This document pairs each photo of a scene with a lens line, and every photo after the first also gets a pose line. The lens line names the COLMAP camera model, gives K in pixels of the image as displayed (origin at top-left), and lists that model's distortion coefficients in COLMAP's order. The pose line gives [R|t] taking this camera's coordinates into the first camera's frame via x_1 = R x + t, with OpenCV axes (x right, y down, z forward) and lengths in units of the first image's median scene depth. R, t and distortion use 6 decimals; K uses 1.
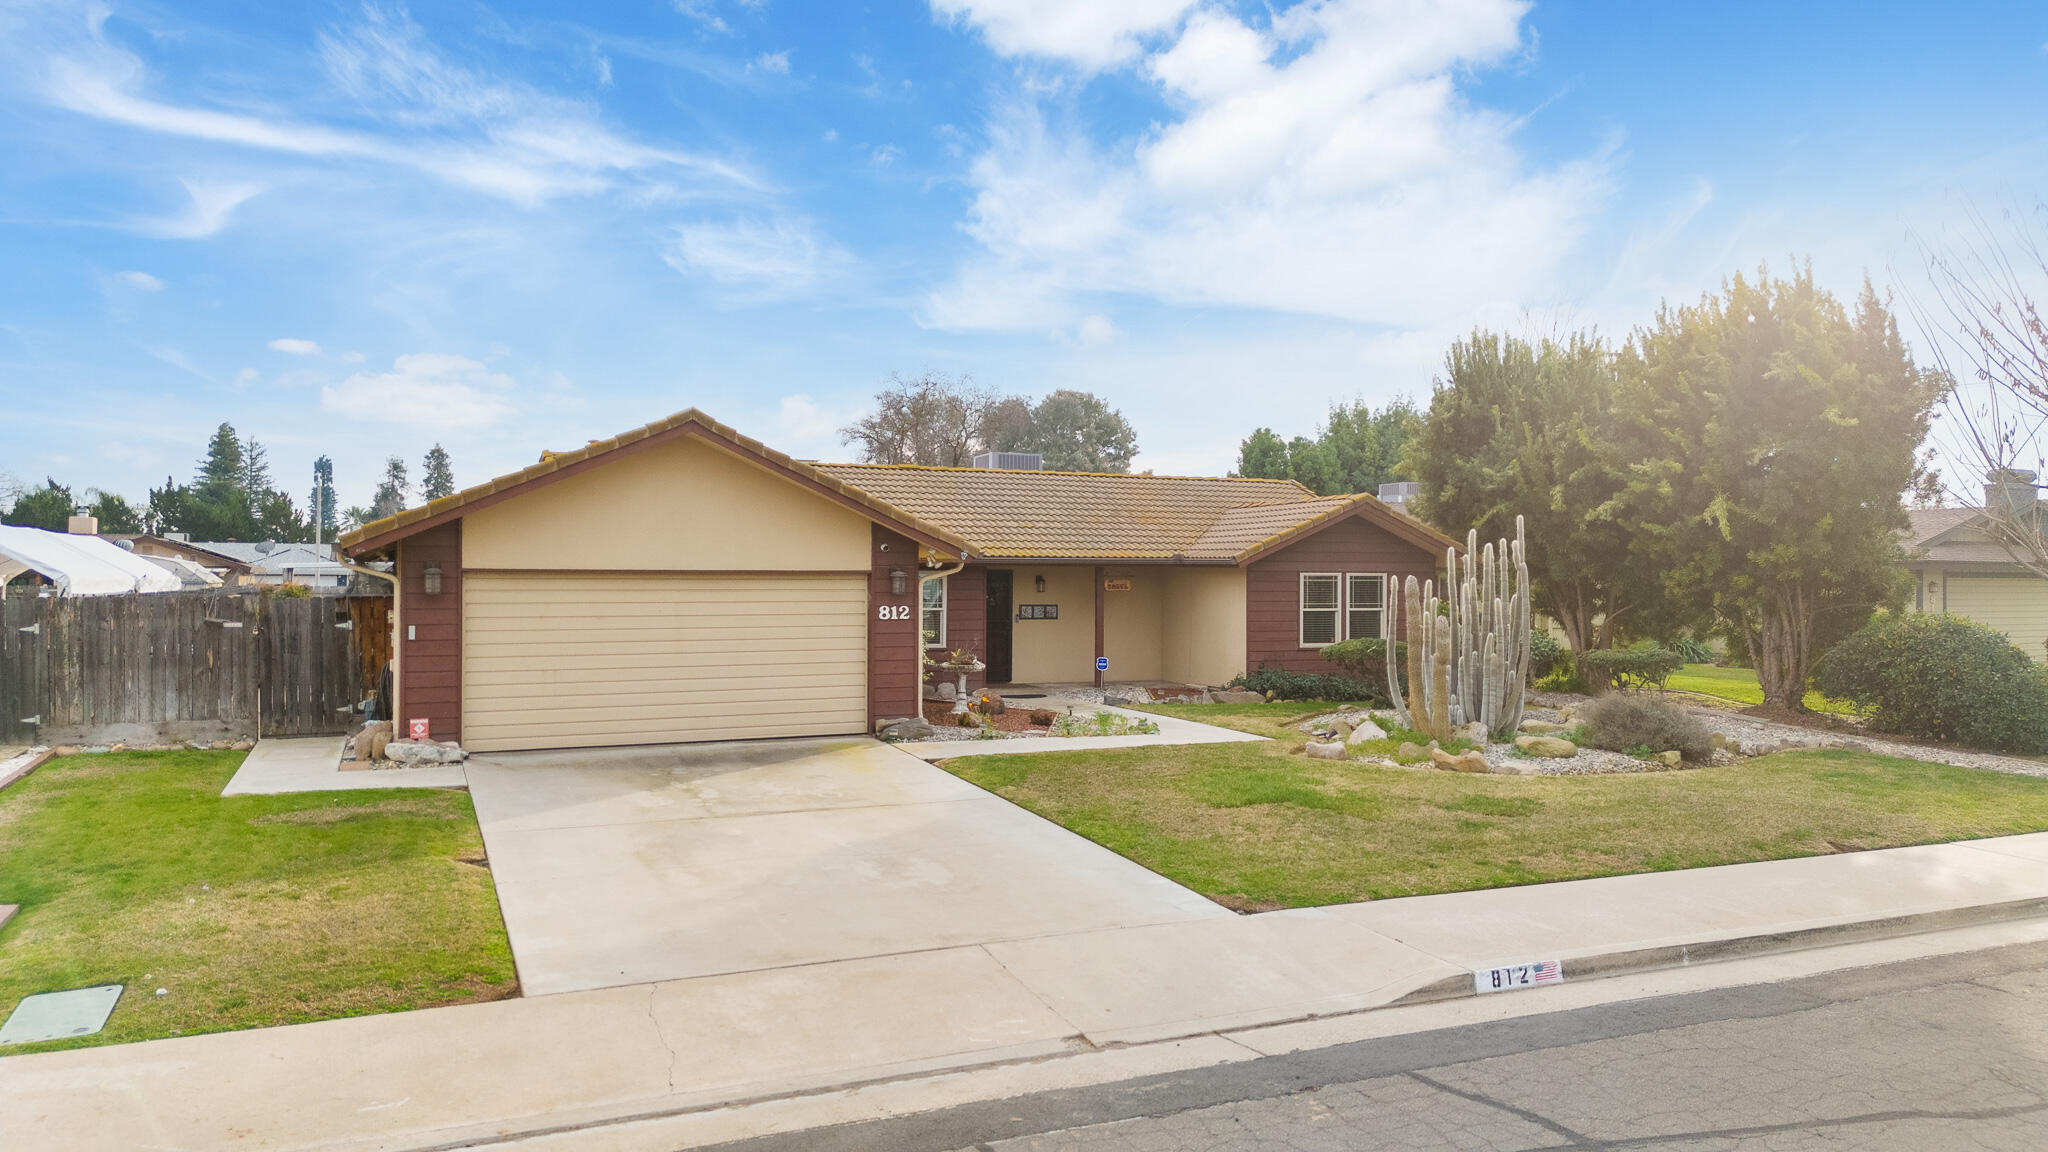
lens RADIAL K [[1429.6, 0, 1024.0], [0, 1429.6, 576.0], [0, 0, 1]] dist [0.082919, -0.086737]
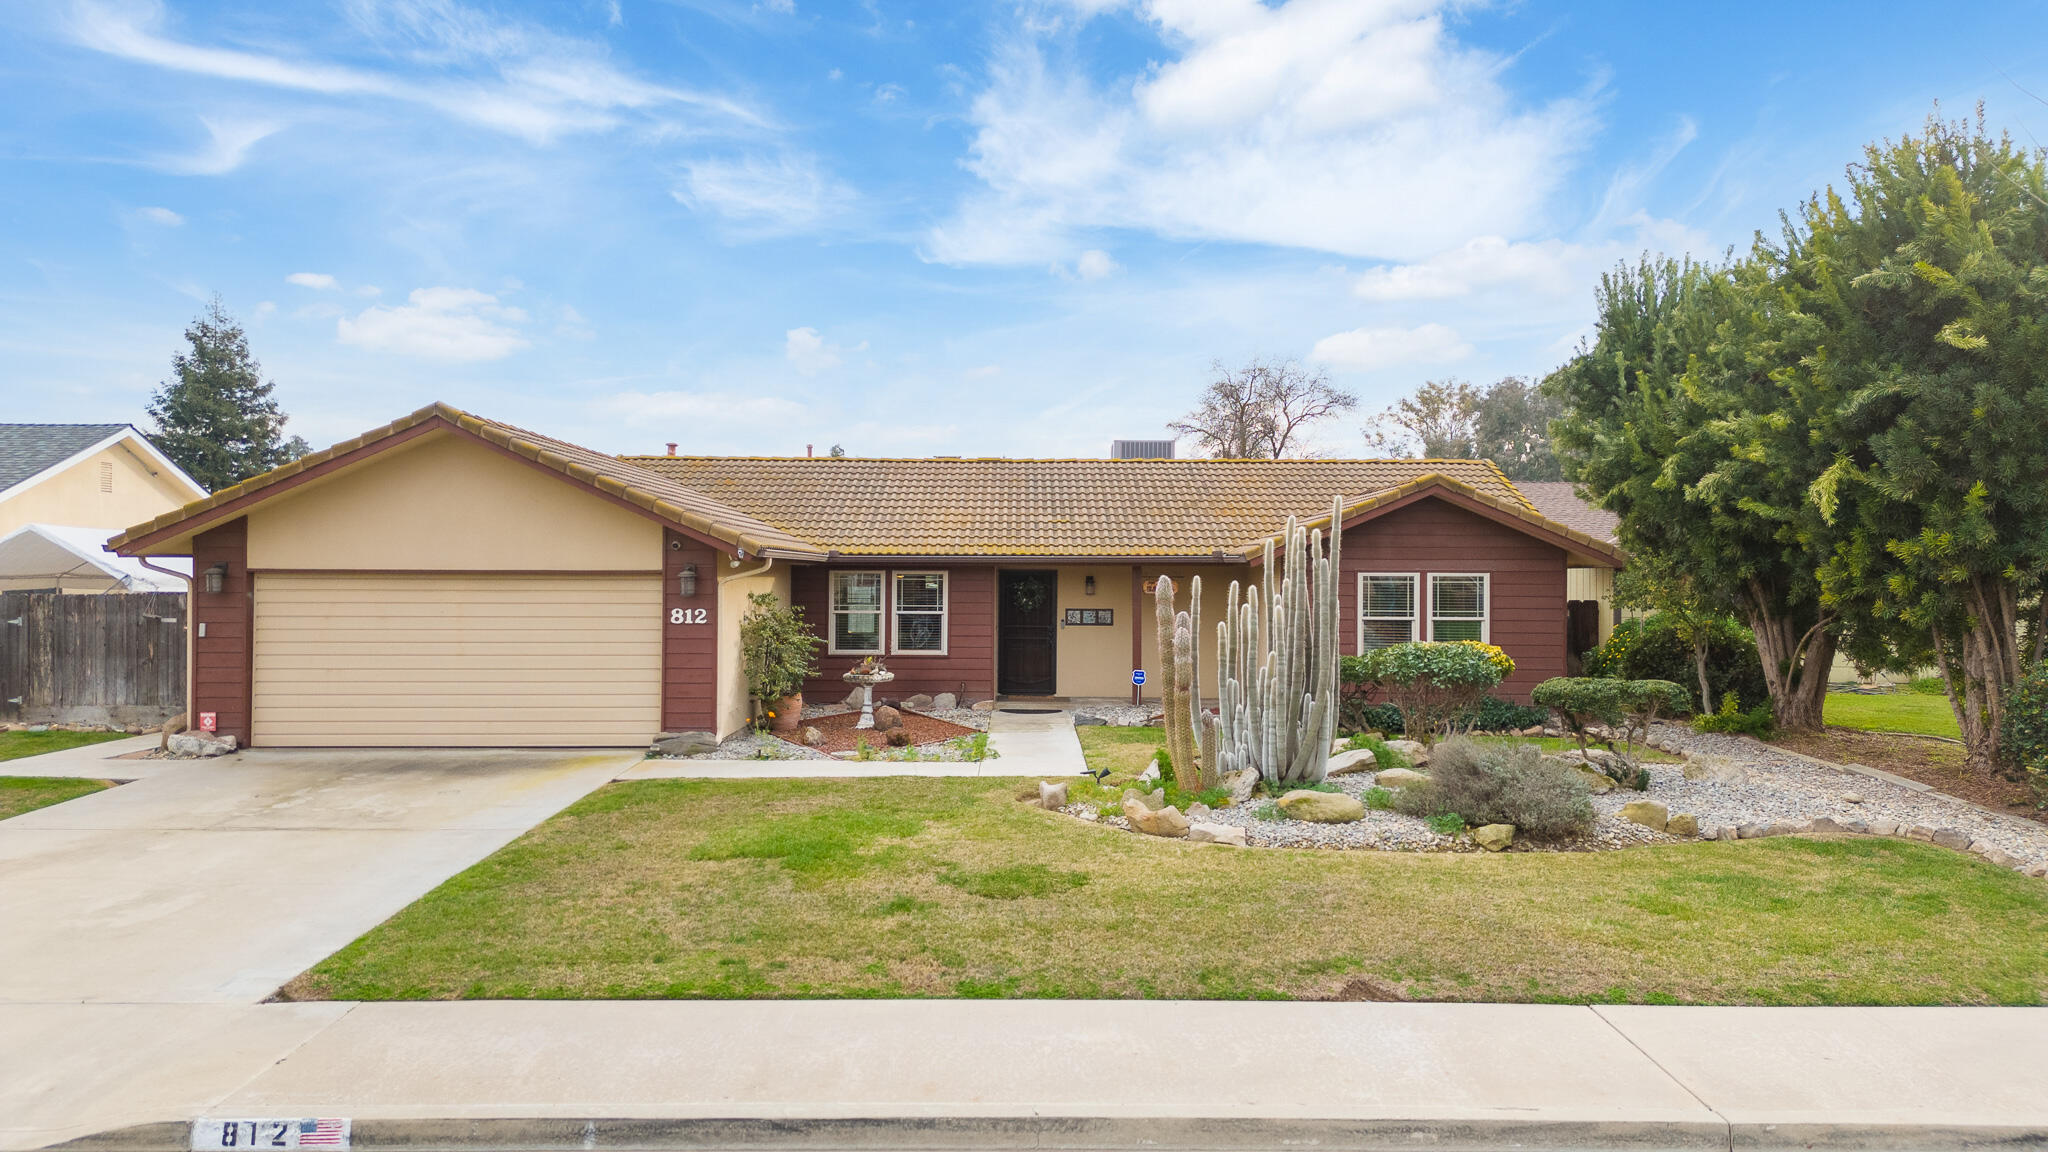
lens RADIAL K [[1429.6, 0, 1024.0], [0, 1429.6, 576.0], [0, 0, 1]] dist [0.082919, -0.086737]
pose [[0.913834, 0.000189, -0.406089, 0.495617], [-0.000737, 0.999999, -0.001194, 0.000813], [0.406088, 0.001390, 0.913833, 0.251823]]
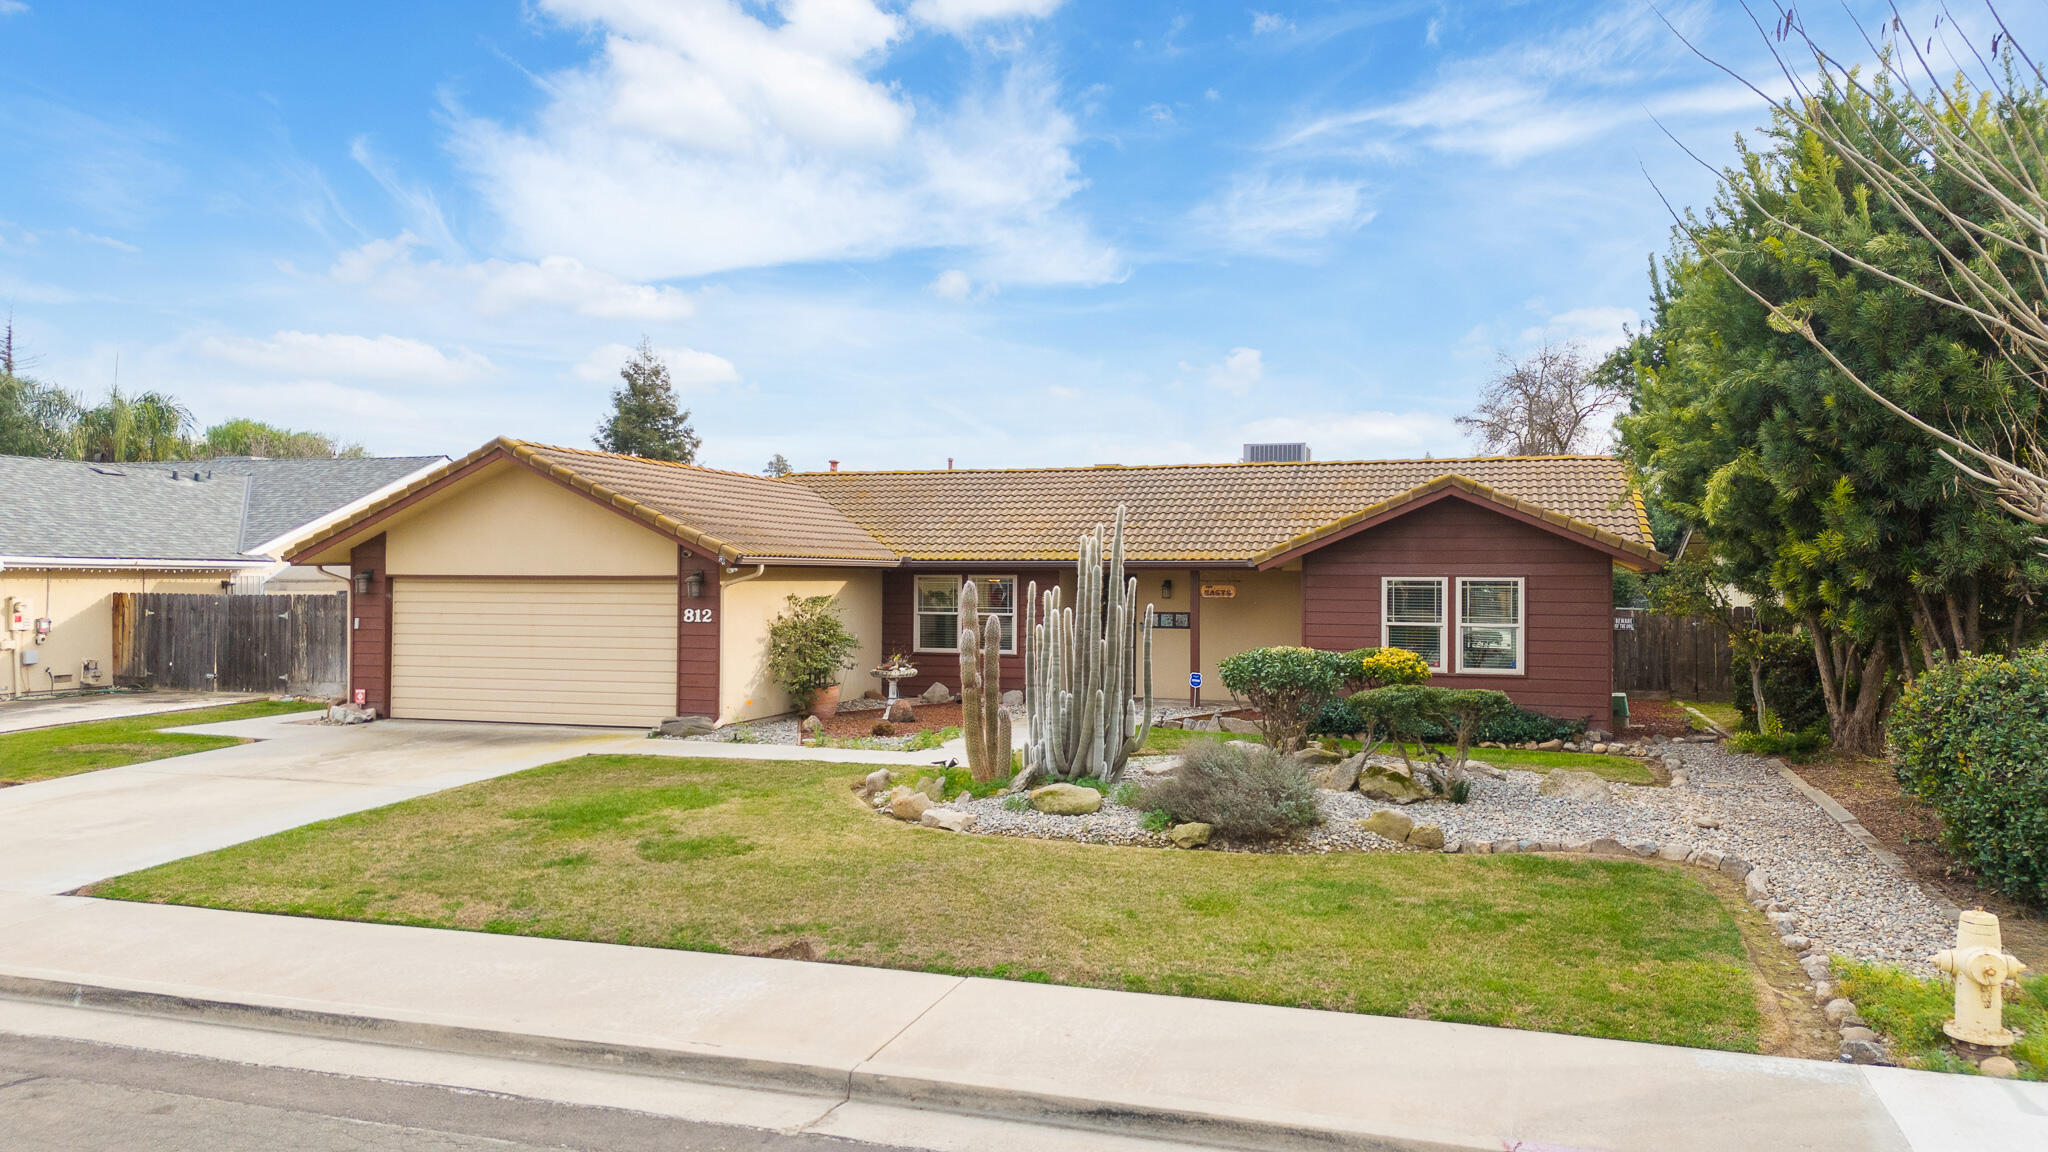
lens RADIAL K [[1429.6, 0, 1024.0], [0, 1429.6, 576.0], [0, 0, 1]] dist [0.082919, -0.086737]
pose [[0.741453, -0.000794, -0.671004, 0.821446], [-0.000987, 0.999997, -0.002274, -0.001354], [0.671004, 0.002348, 0.741450, 0.388911]]
